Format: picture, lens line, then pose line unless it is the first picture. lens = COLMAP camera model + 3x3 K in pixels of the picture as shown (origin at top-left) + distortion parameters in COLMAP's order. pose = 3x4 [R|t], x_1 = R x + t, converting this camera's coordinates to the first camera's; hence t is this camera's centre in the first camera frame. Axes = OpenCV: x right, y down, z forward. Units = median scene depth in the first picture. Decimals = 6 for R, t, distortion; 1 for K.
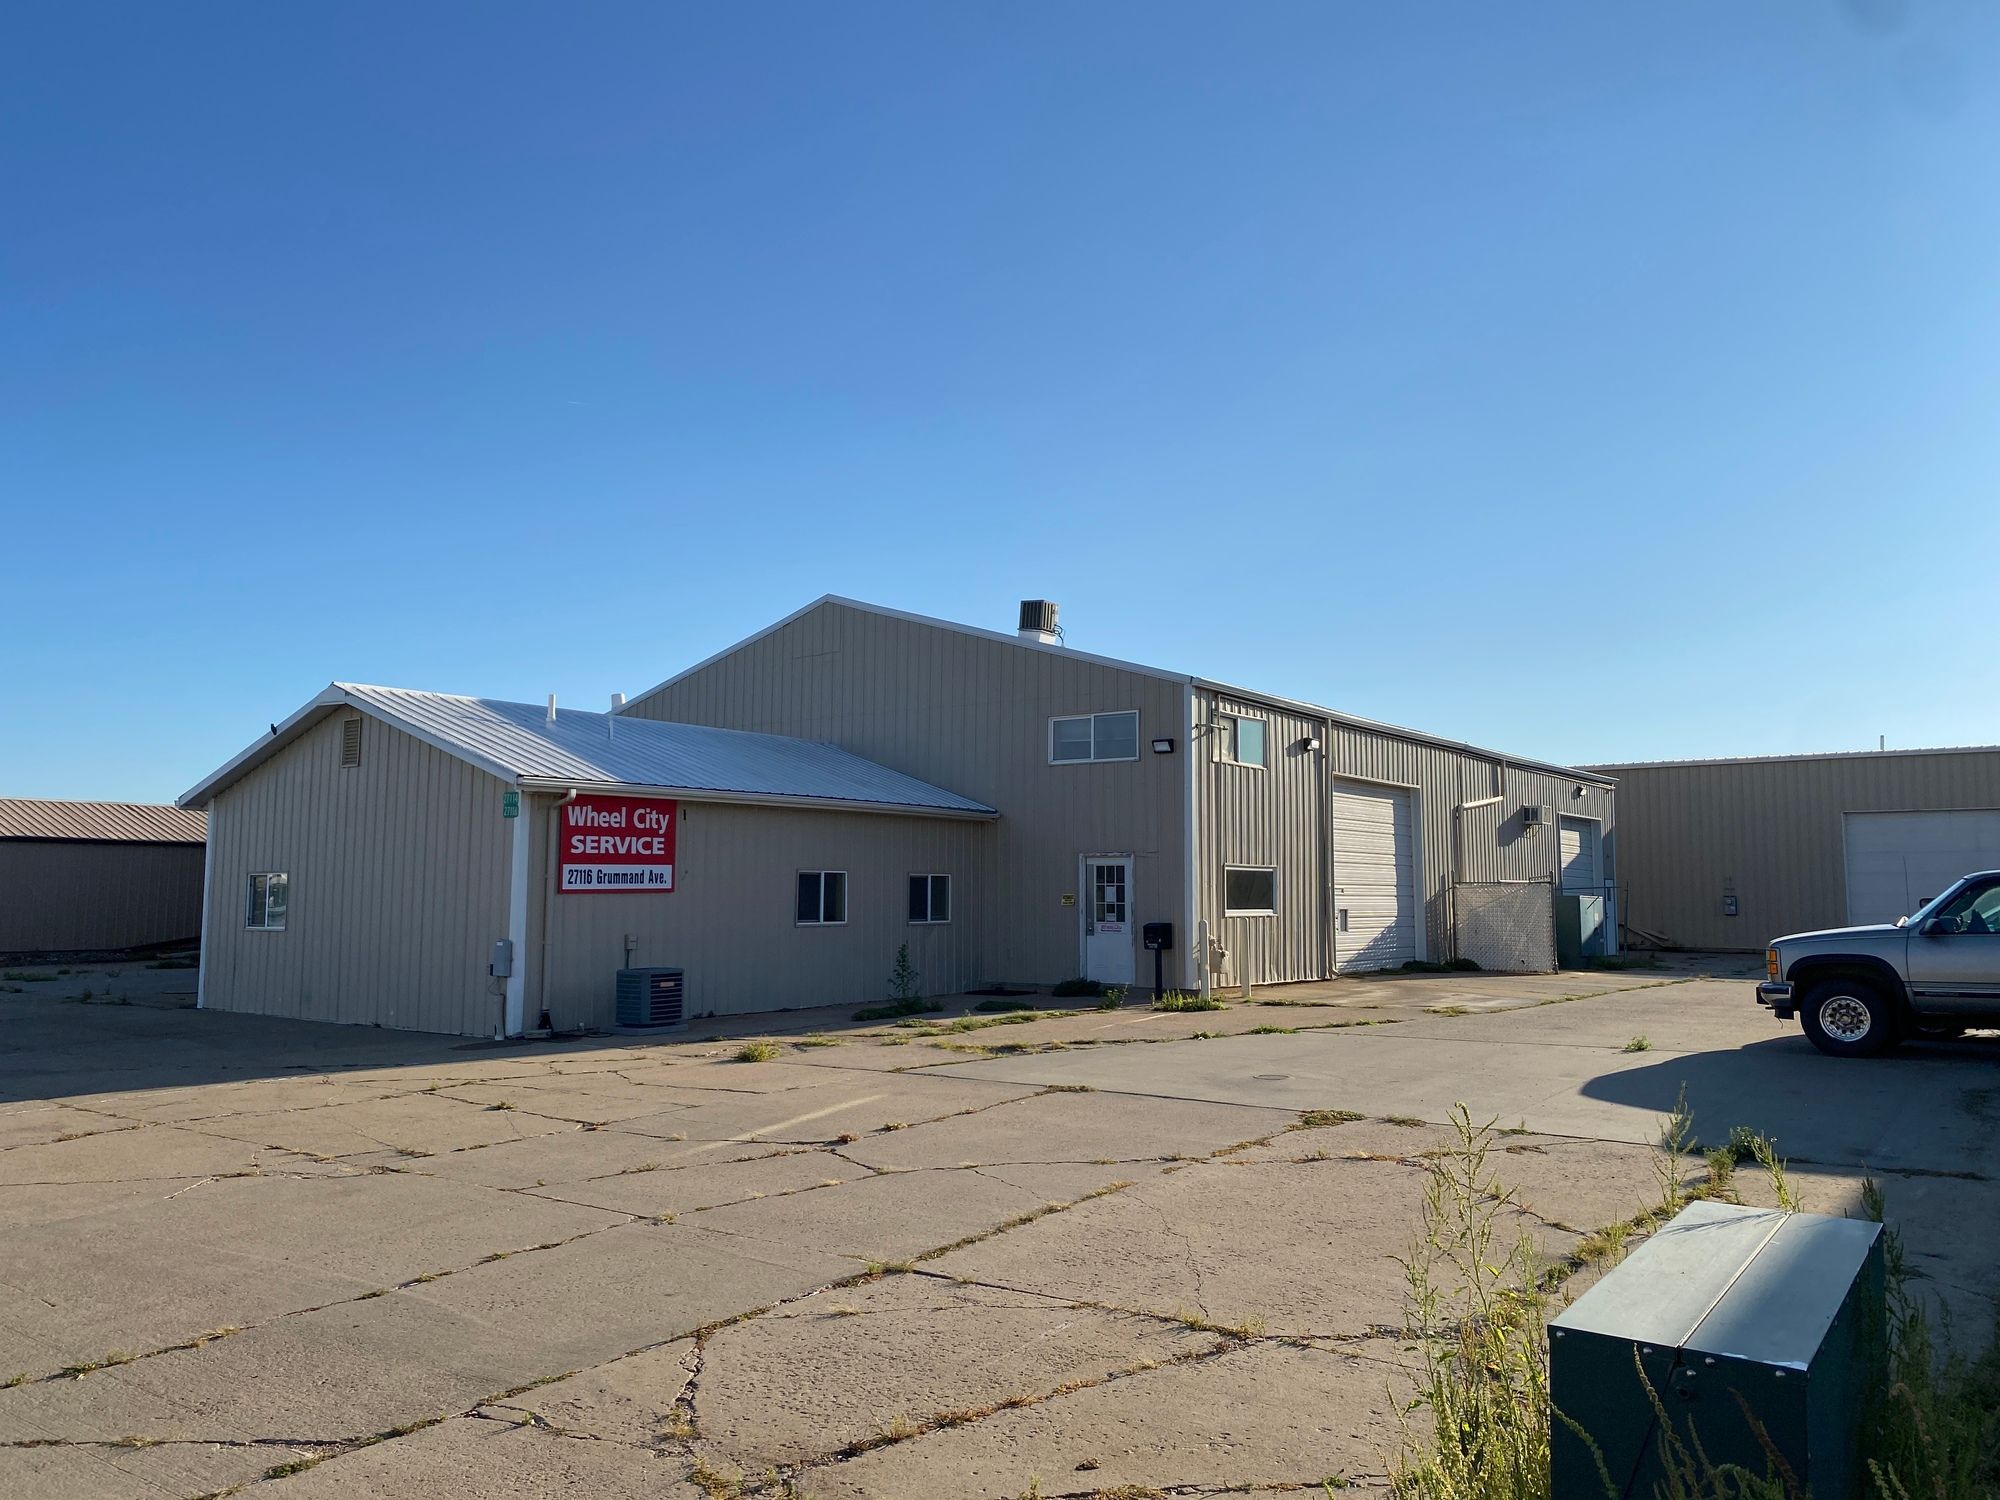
lens RADIAL K [[1523.7, 0, 997.9], [0, 1523.7, 748.3], [0, 0, 1]] dist [0.000495, -0.004954]
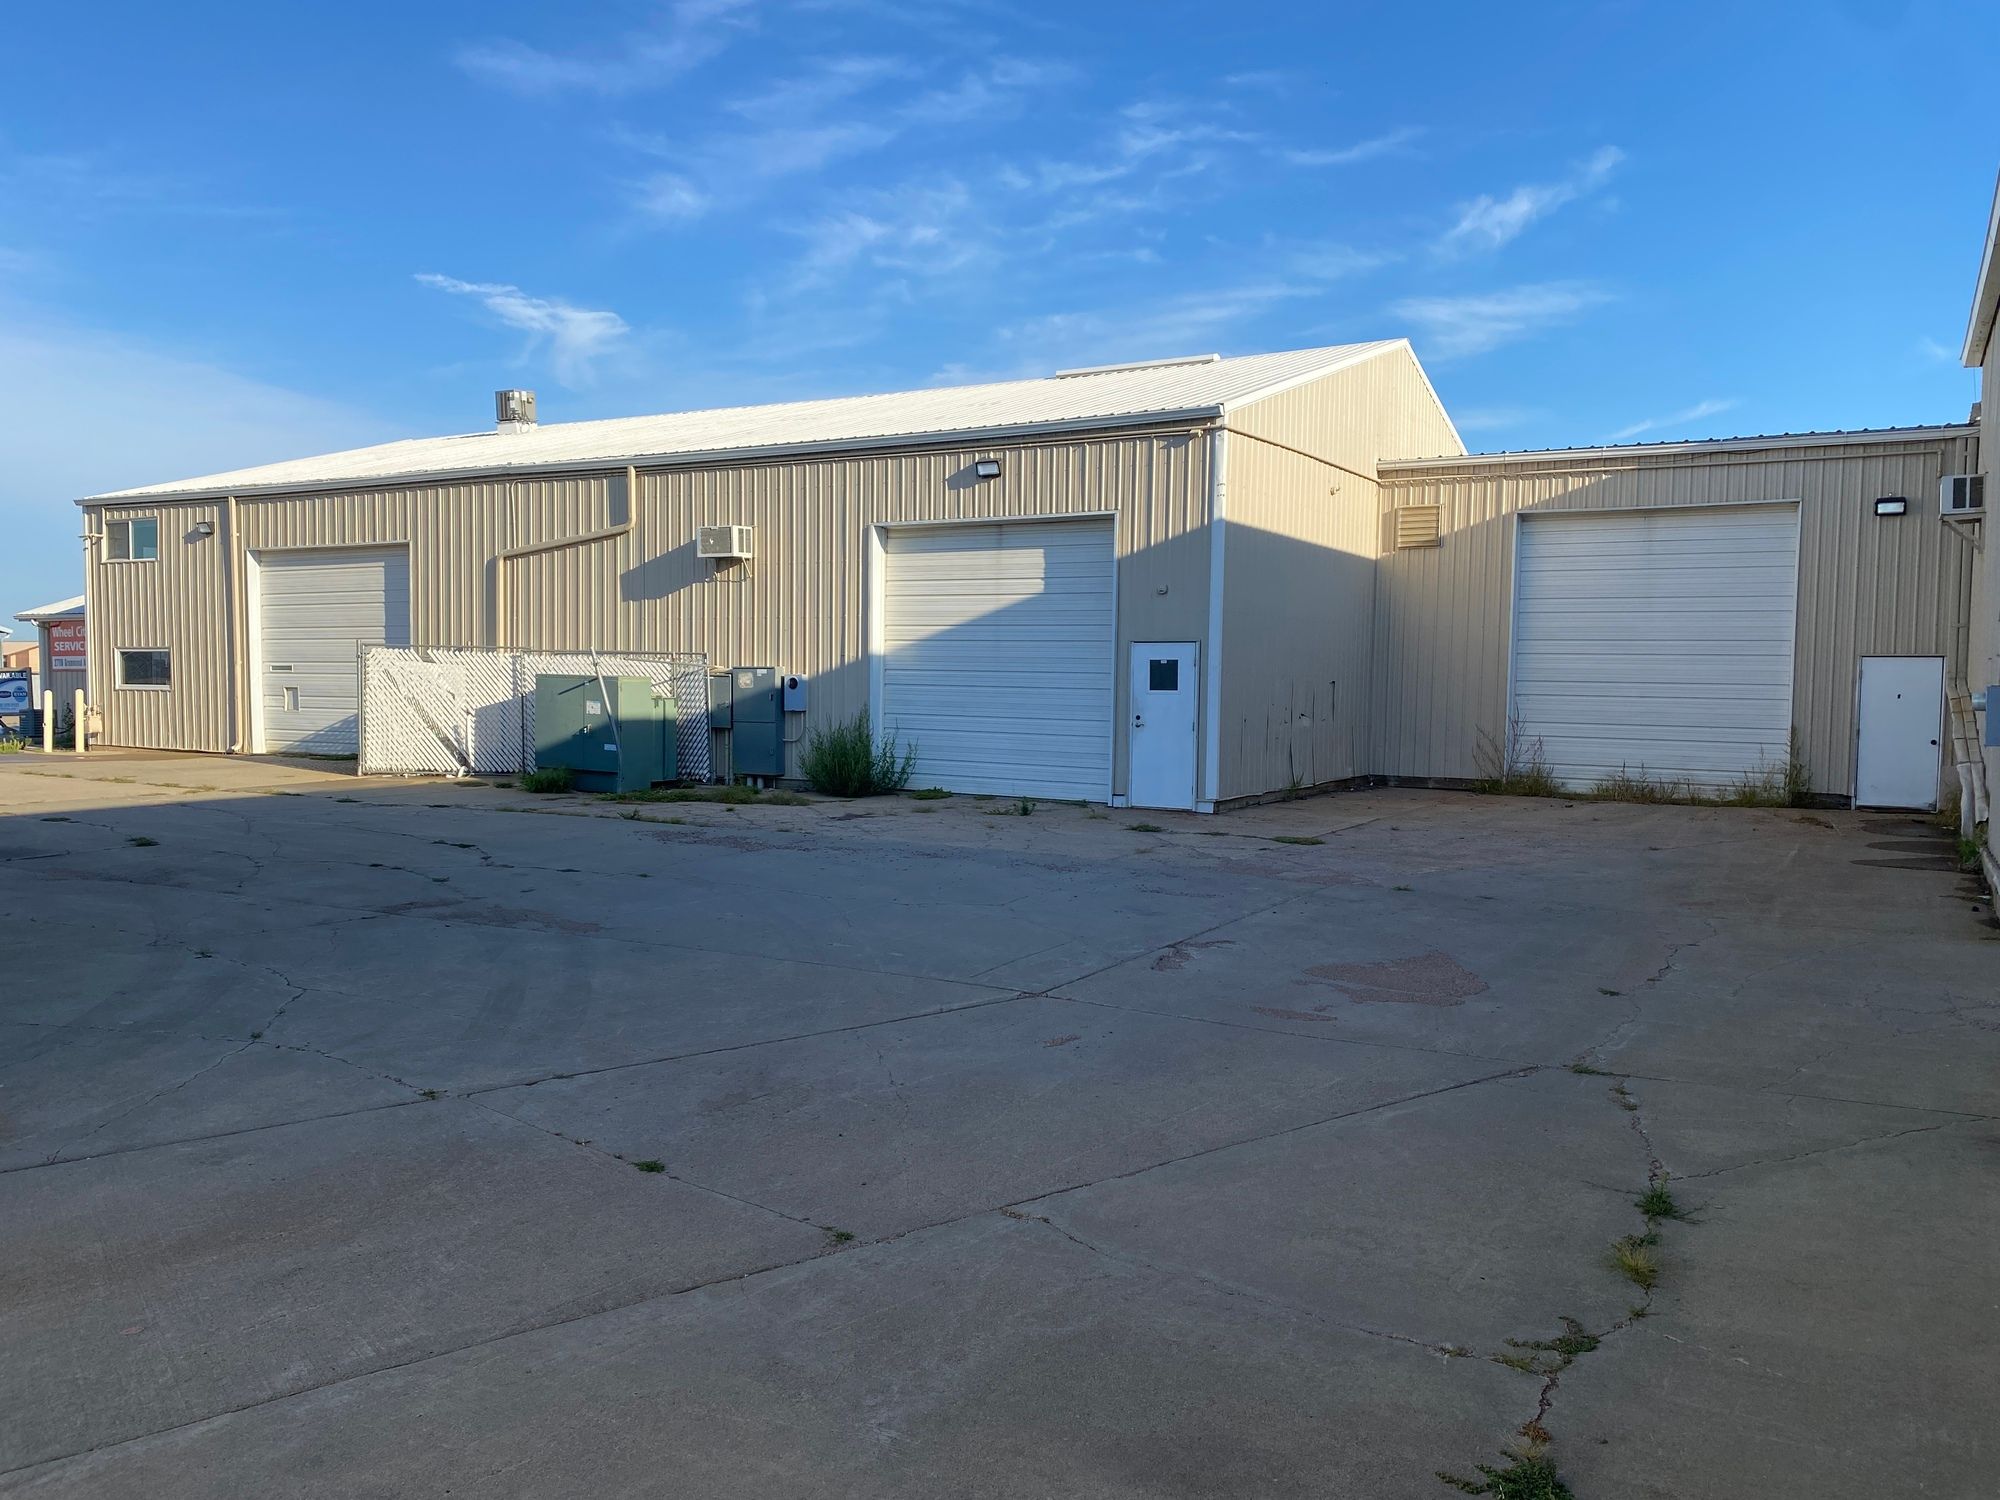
lens RADIAL K [[1523.7, 0, 998.4], [0, 1523.7, 757.5], [0, 0, 1]] dist [0.000495, -0.004954]
pose [[0.105788, 0.043682, -0.993429, 1.370954], [0.079514, 0.995464, 0.052239, 0.150084], [0.991205, -0.084518, 0.101835, 1.491315]]
